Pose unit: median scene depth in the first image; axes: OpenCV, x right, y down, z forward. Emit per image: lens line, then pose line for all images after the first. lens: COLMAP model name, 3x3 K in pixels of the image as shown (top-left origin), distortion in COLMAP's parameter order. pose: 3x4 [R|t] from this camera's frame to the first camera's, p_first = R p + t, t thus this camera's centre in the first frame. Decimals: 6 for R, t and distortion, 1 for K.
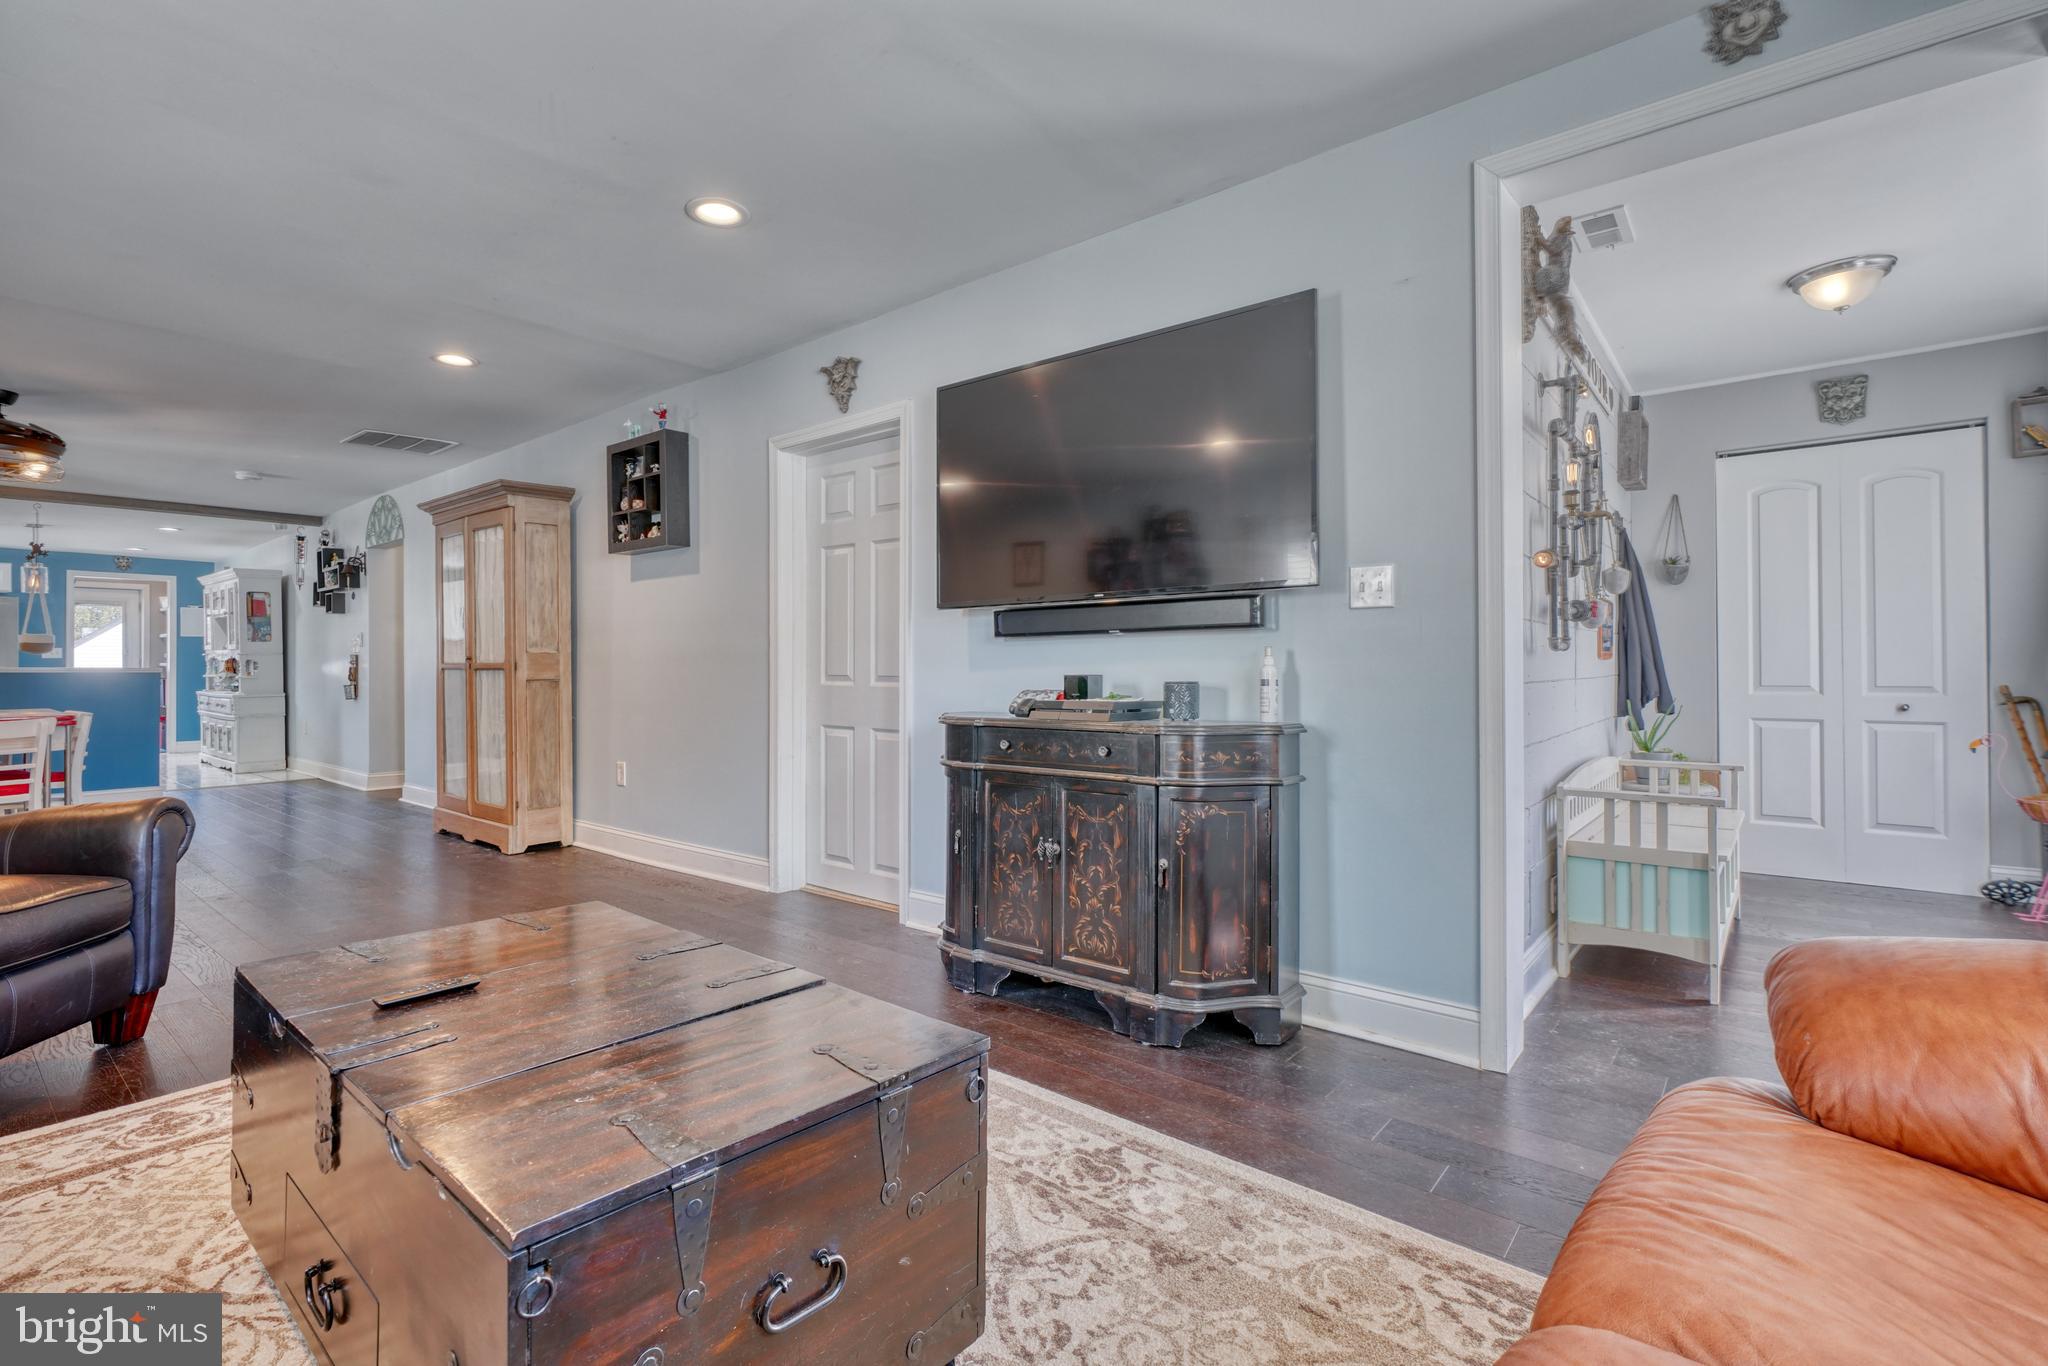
lens RADIAL K [[925.2, 0, 979.9], [0, 925.2, 667.8], [0, 0, 1]] dist [-0.014964, 0.006238]
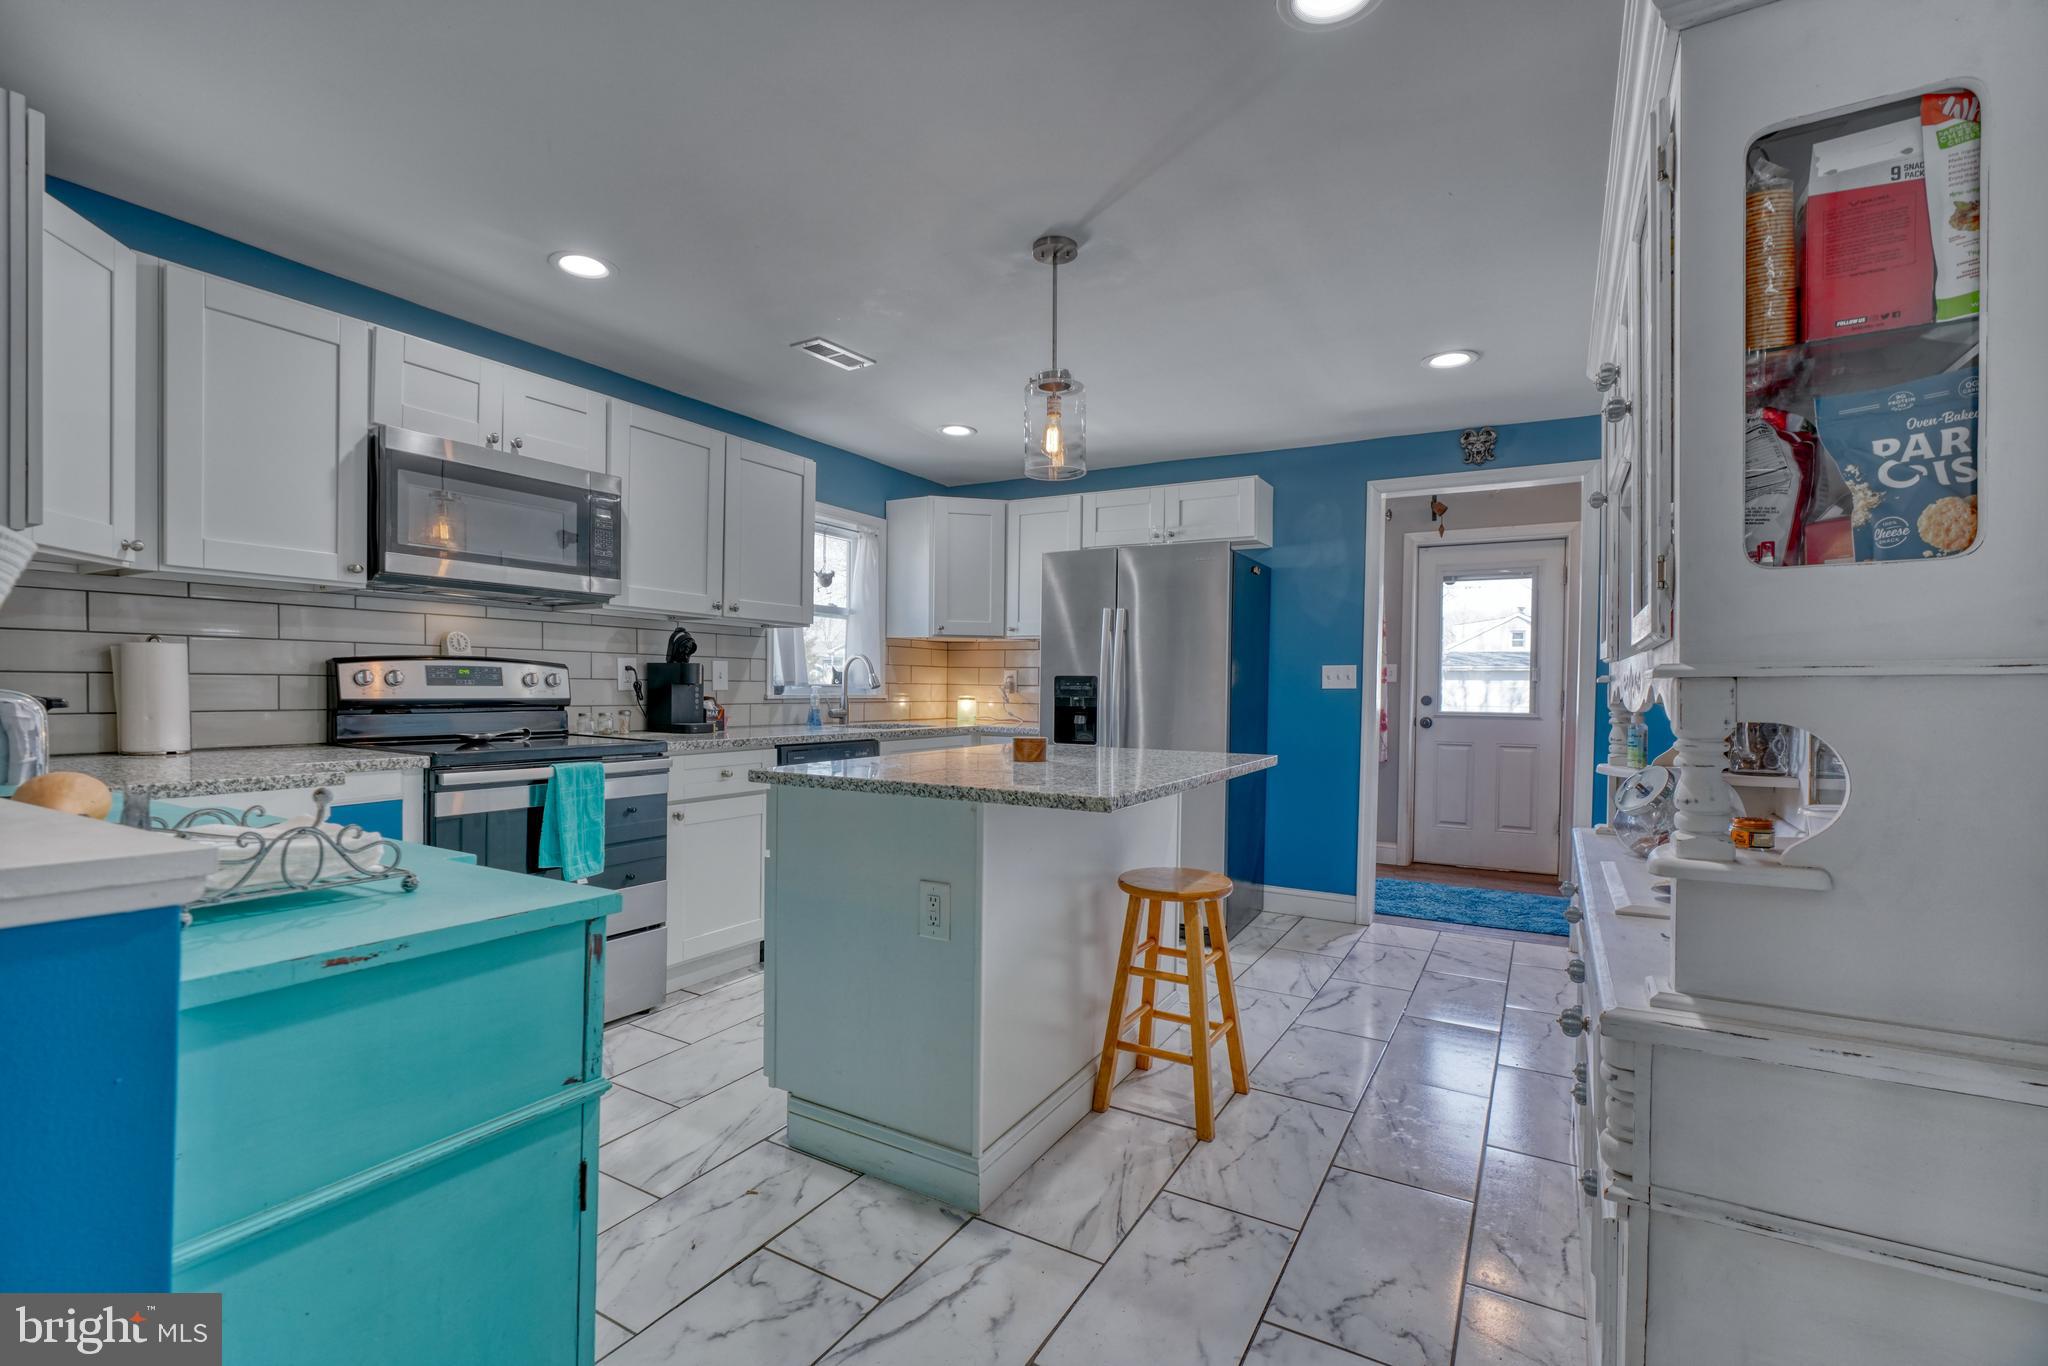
lens RADIAL K [[925.2, 0, 1020.1], [0, 925.2, 698.0], [0, 0, 1]] dist [-0.014964, 0.006238]
pose [[0.184300, 0.018668, -0.982693, -1.592922], [-0.014749, 0.999760, 0.016226, -0.028400], [0.982759, 0.011504, 0.184531, 2.020672]]
